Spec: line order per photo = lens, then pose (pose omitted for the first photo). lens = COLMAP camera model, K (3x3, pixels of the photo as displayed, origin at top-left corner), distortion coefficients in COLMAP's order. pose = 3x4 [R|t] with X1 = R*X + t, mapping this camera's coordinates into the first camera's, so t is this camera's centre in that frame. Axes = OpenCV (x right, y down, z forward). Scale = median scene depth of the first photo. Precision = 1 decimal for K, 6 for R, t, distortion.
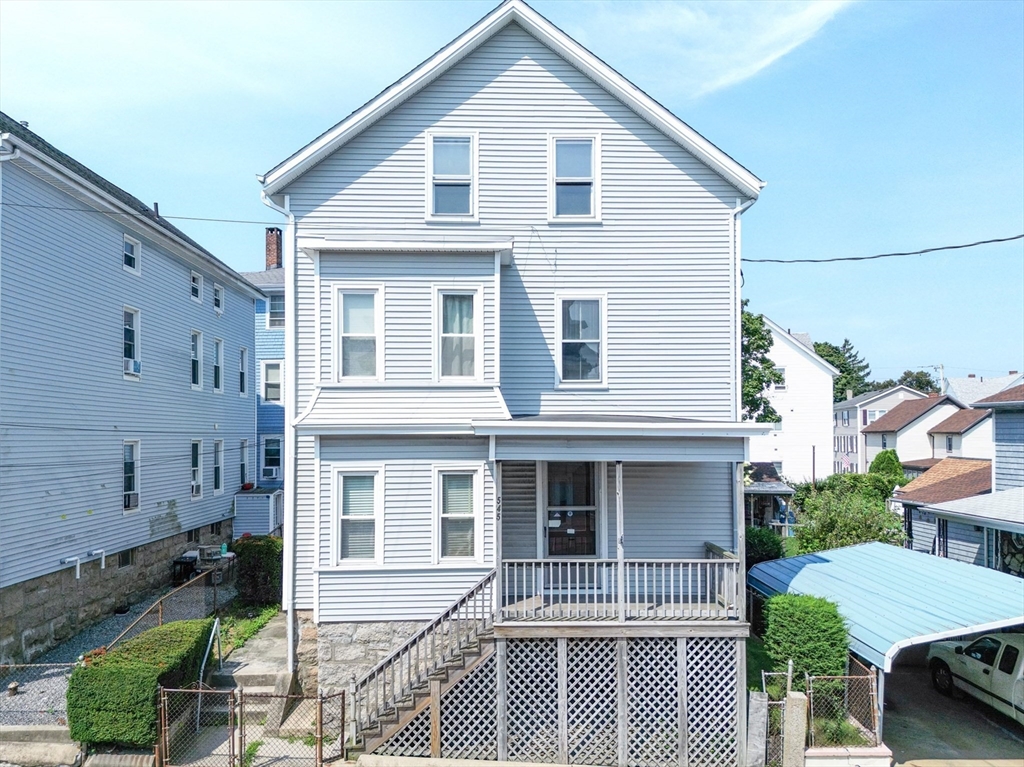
lens RADIAL K [[718.9, 0, 516.9], [0, 718.9, 386.3], [0, 0, 1]] dist [0.058227, -0.015826]
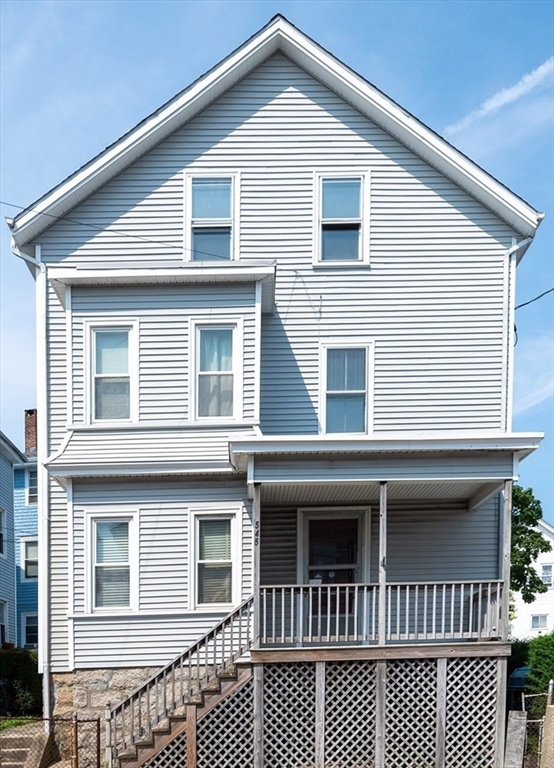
lens RADIAL K [[767.2, 0, 276.4], [0, 767.2, 383.8], [0, 0, 1]] dist [-0.000369, 0.000000]
pose [[0.999937, 0.011162, 0.001461, -0.004009], [-0.011237, 0.997513, 0.069588, -0.131868], [-0.000680, -0.069600, 0.997575, -0.010368]]
